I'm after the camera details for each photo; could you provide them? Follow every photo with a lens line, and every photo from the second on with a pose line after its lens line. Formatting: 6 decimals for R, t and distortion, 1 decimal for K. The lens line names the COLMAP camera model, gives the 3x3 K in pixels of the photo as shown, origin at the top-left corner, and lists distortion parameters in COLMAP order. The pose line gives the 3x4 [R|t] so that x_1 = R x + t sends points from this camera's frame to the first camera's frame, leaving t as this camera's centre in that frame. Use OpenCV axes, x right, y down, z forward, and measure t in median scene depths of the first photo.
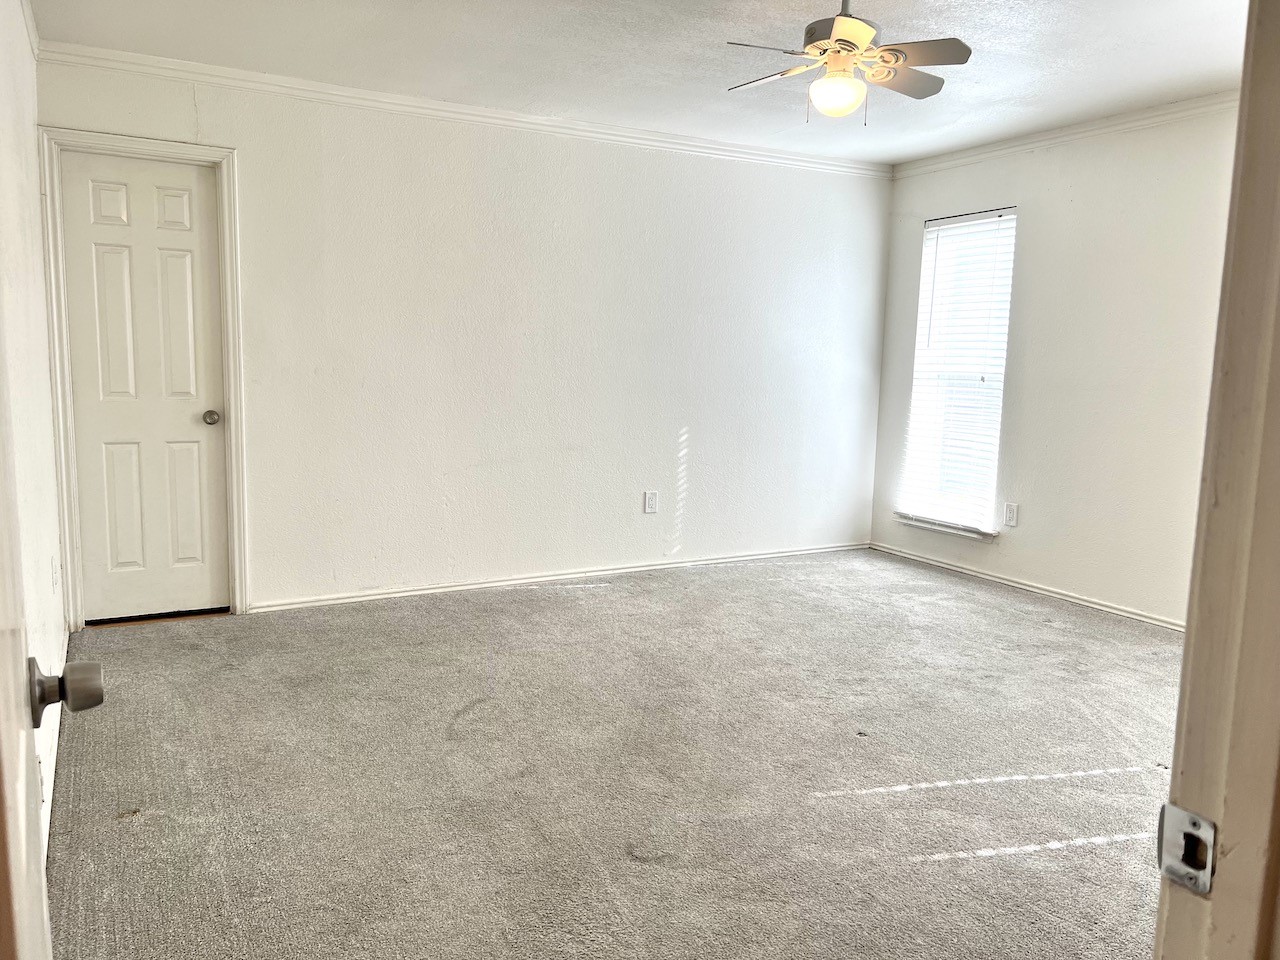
lens RADIAL K [[956.2, 0, 636.4], [0, 956.2, 480.7], [0, 0, 1]] dist [0.070757, -0.084816]
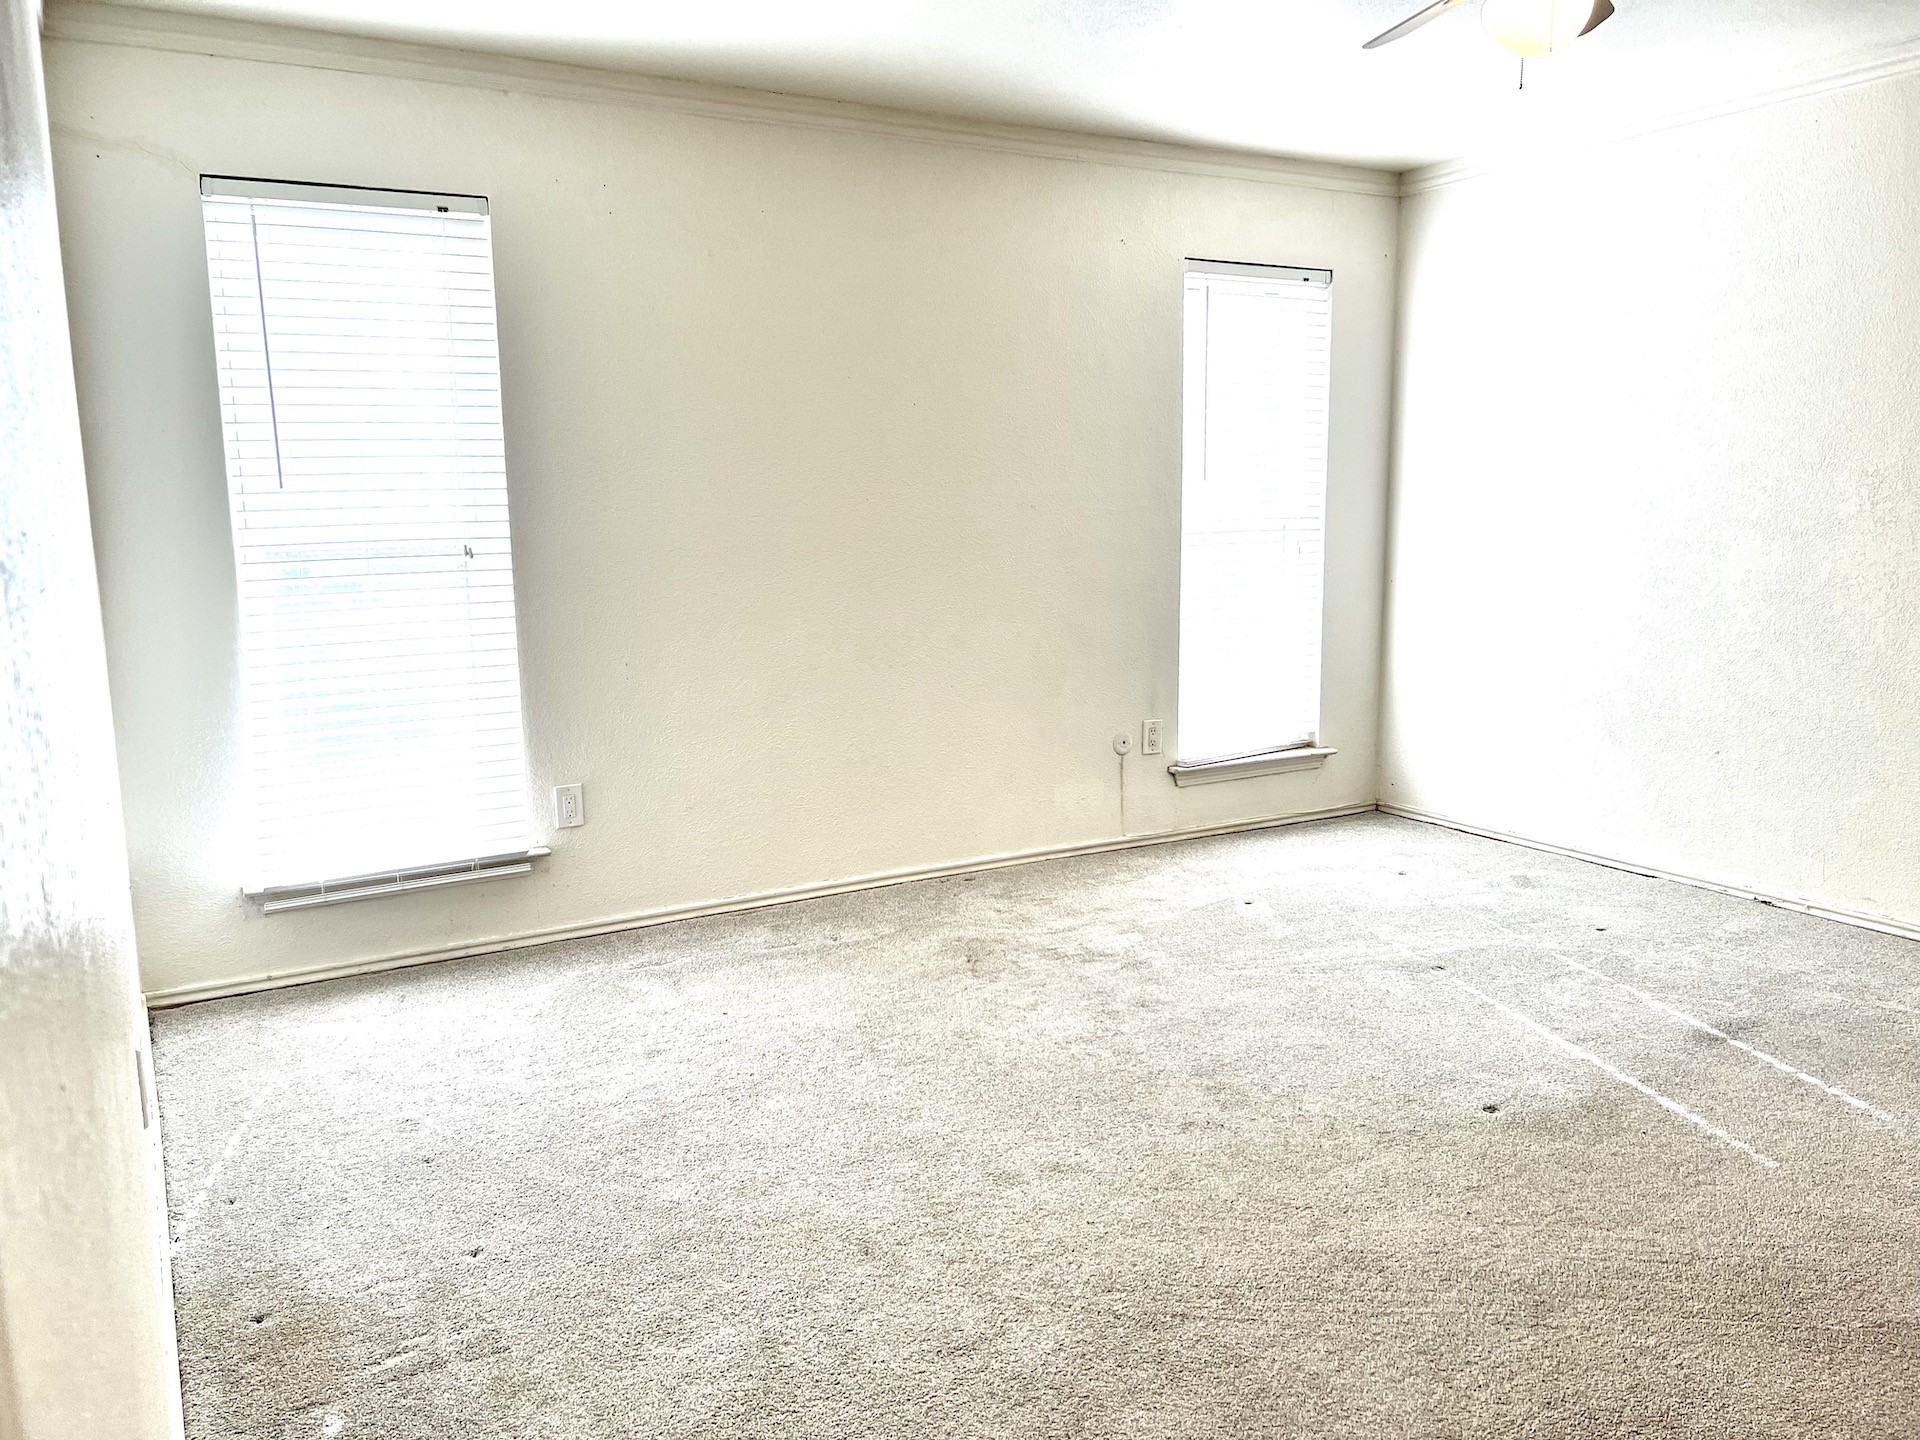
lens RADIAL K [[1434.2, 0, 952.8], [0, 1434.2, 724.3], [0, 0, 1]] dist [0.070757, -0.084816]
pose [[-0.015814, -0.176778, 0.984124, -0.378587], [0.150256, 0.972650, 0.177132, -0.115609], [-0.988521, 0.150672, 0.011180, 0.782017]]
